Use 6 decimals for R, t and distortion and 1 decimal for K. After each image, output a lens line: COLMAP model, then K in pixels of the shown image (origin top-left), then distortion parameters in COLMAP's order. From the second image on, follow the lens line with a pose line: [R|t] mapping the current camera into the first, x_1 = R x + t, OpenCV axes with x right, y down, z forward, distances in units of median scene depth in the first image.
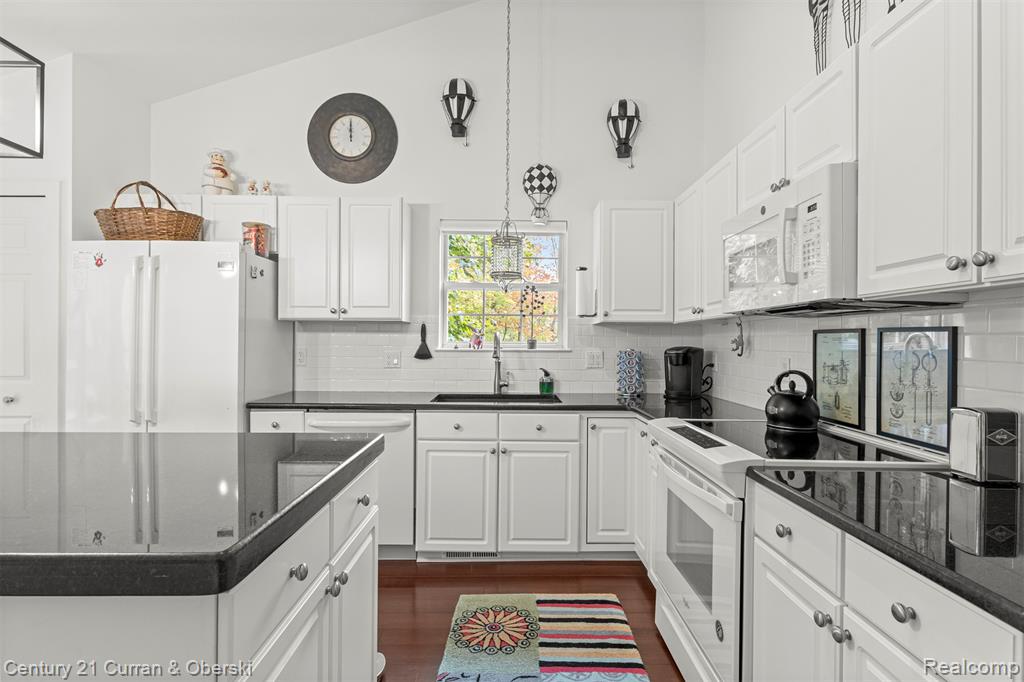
lens RADIAL K [[506.5, 0, 514.2], [0, 506.5, 341.8], [0, 0, 1]] dist [0.005419, -0.001843]
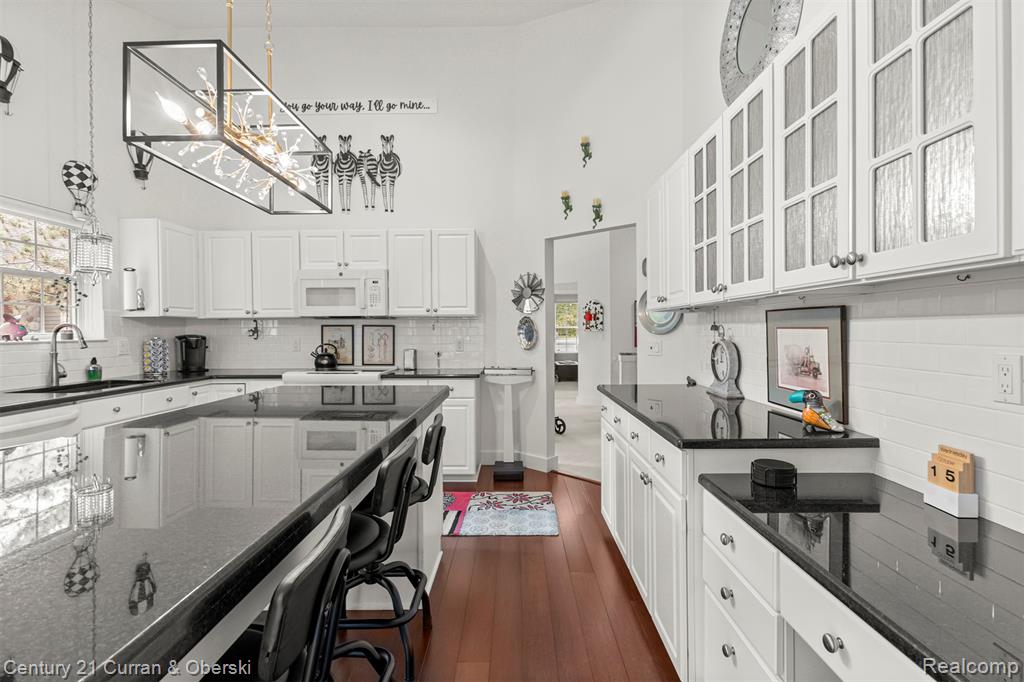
lens RADIAL K [[490.4, 0, 512.4], [0, 490.4, 335.8], [0, 0, 1]] dist [0.002535, -0.001239]
pose [[0.018587, -0.017570, 0.999673, -1.058342], [0.005308, 0.999833, 0.017474, -0.006721], [-0.999813, 0.004981, 0.018677, 0.104402]]
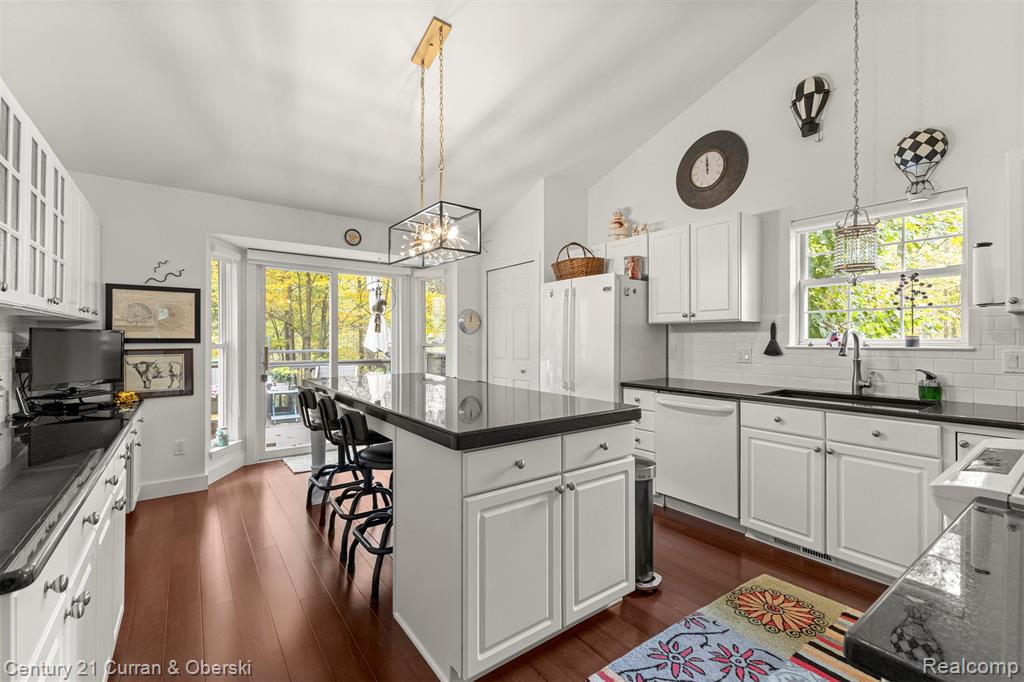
lens RADIAL K [[439.9, 0, 514.7], [0, 439.9, 337.9], [0, 0, 1]] dist [0.006640, -0.001563]
pose [[0.586520, -0.009537, -0.809879, 0.282607], [0.003405, 0.999951, -0.009309, 0.003871], [0.809928, 0.002702, 0.586524, 0.015075]]
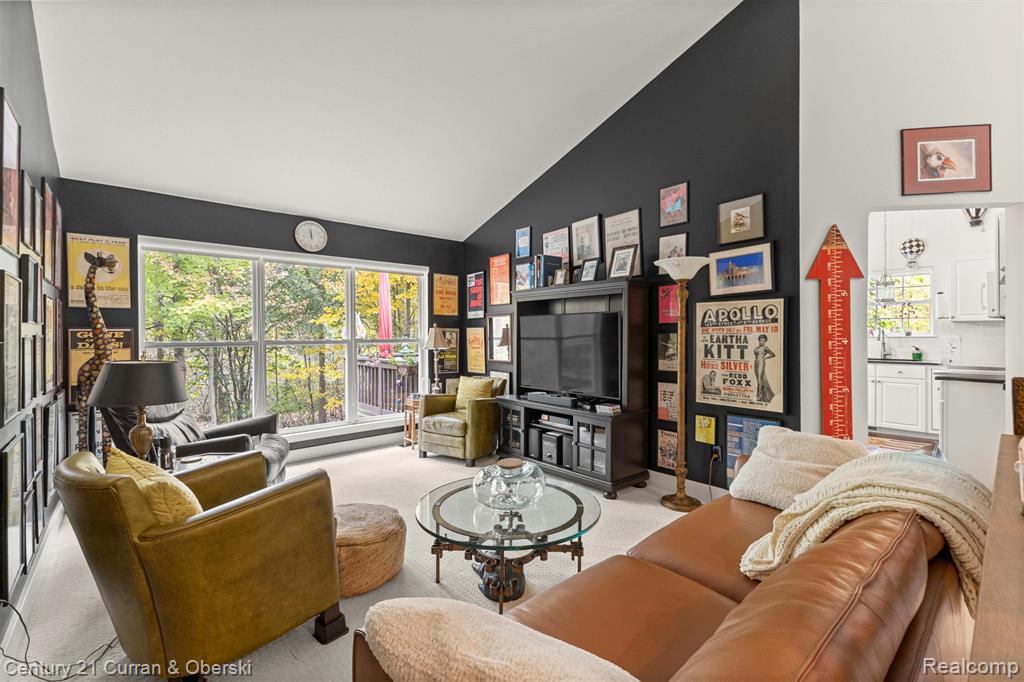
lens RADIAL K [[439.9, 0, 514.4], [0, 439.9, 336.8], [0, 0, 1]] dist [0.006640, -0.001563]
pose [[0.644127, -0.007320, -0.764884, 0.399508], [0.010398, 0.999946, -0.000813, 0.002919], [0.764848, -0.007429, 0.644168, -1.360034]]
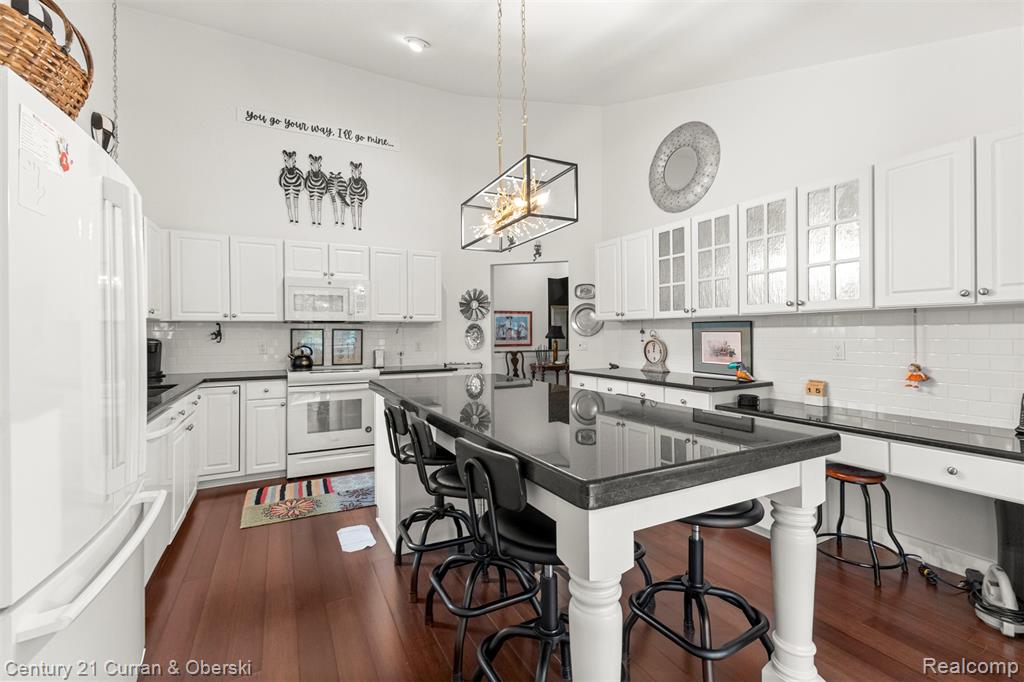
lens RADIAL K [[439.9, 0, 511.0], [0, 439.9, 334.0], [0, 0, 1]] dist [0.006640, -0.001563]
pose [[-0.455399, -0.005172, 0.890272, -1.169352], [0.002483, 0.999972, 0.007079, -0.007330], [-0.890284, 0.005434, -0.455374, 0.727419]]
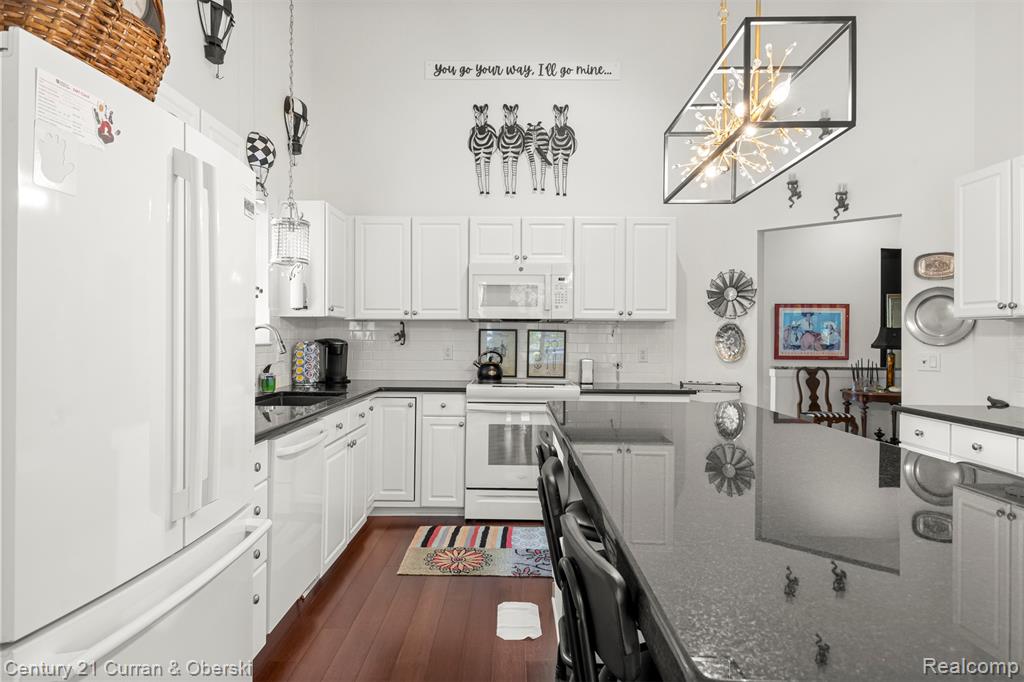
lens RADIAL K [[598.6, 0, 511.4], [0, 598.6, 336.5], [0, 0, 1]] dist [0.003769, -0.000950]
pose [[0.017634, -0.006179, 0.999825, -1.105168], [-0.007895, 0.999949, 0.006319, -0.007327], [-0.999813, -0.008005, 0.017584, 0.602644]]
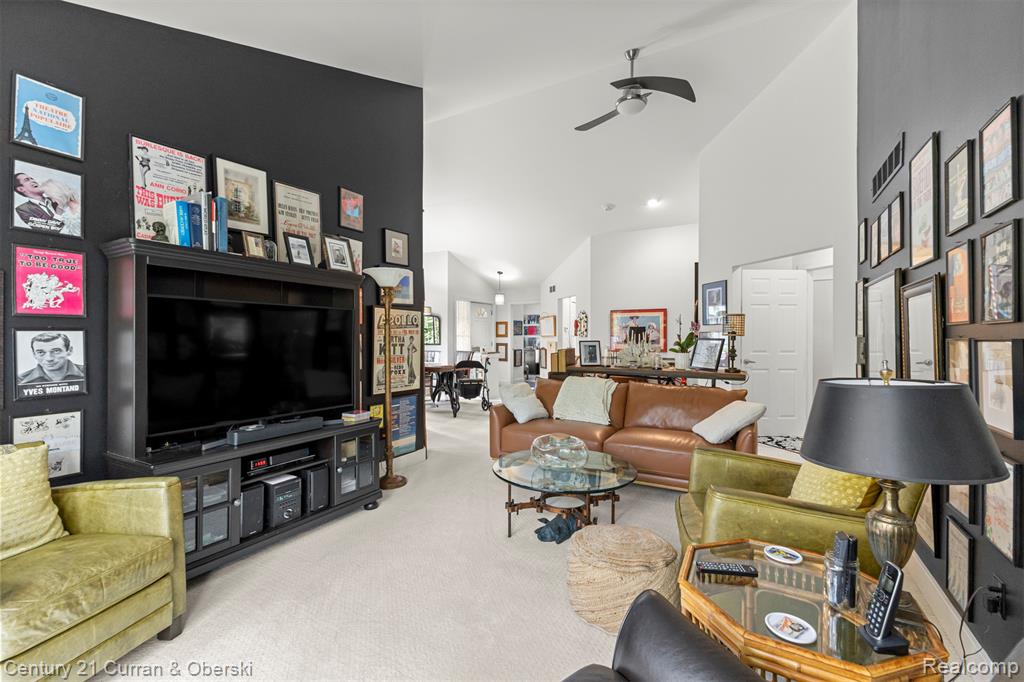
lens RADIAL K [[439.9, 0, 511.2], [0, 439.9, 338.8], [0, 0, 1]] dist [0.006640, -0.001563]
pose [[0.511321, -0.009005, 0.859343, -0.999027], [-0.000915, 0.999939, 0.011023, -0.002532], [-0.859389, -0.006423, 0.511281, -1.281169]]
